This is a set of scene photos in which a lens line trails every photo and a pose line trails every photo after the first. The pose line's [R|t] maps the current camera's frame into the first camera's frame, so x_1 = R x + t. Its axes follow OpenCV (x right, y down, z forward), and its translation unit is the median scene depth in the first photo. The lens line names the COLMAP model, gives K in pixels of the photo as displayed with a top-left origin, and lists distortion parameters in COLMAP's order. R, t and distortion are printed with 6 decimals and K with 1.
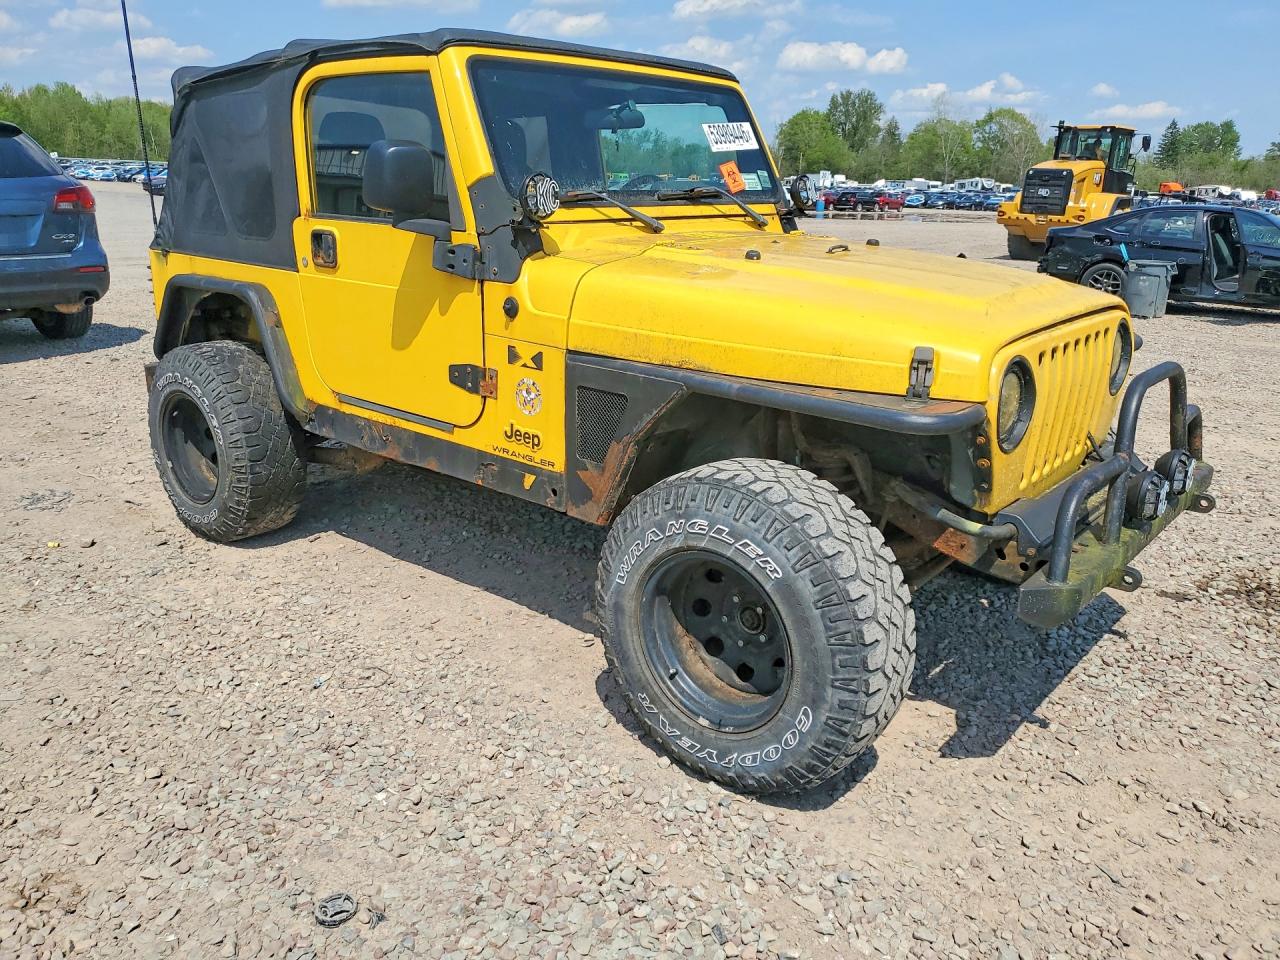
lens RADIAL K [[1008.8, 0, 641.8], [0, 1008.8, 477.2], [0, 0, 1]] dist [0.009094, 0.032109]
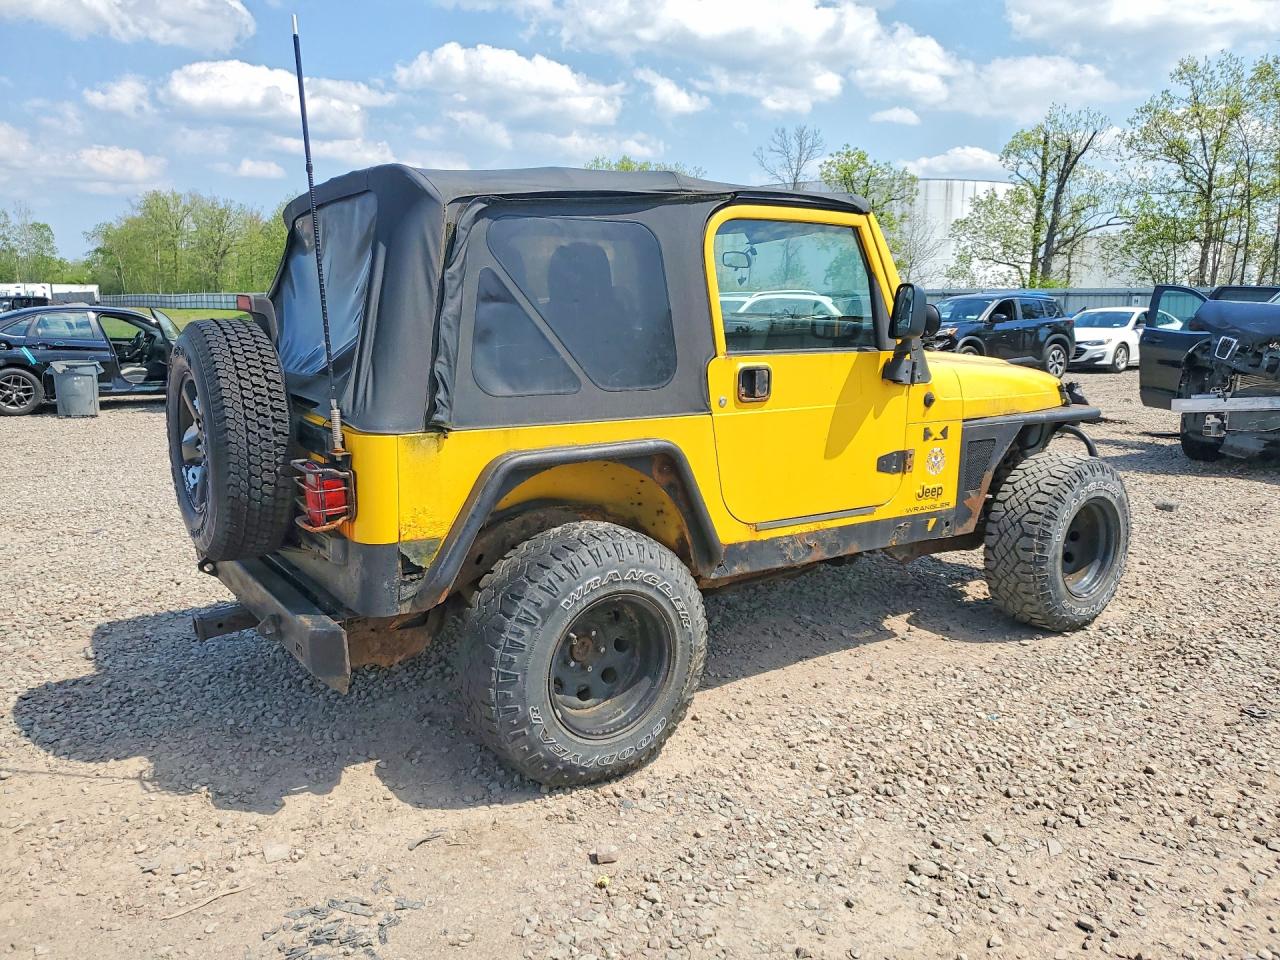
lens RADIAL K [[1008.8, 0, 642.3], [0, 1008.8, 479.0], [0, 0, 1]] dist [0.009094, 0.032109]
pose [[0.278570, -0.200416, 0.939272, -1.406788], [0.278246, 0.952884, 0.120798, -0.309060], [-0.919227, 0.227698, 0.321209, 0.859136]]
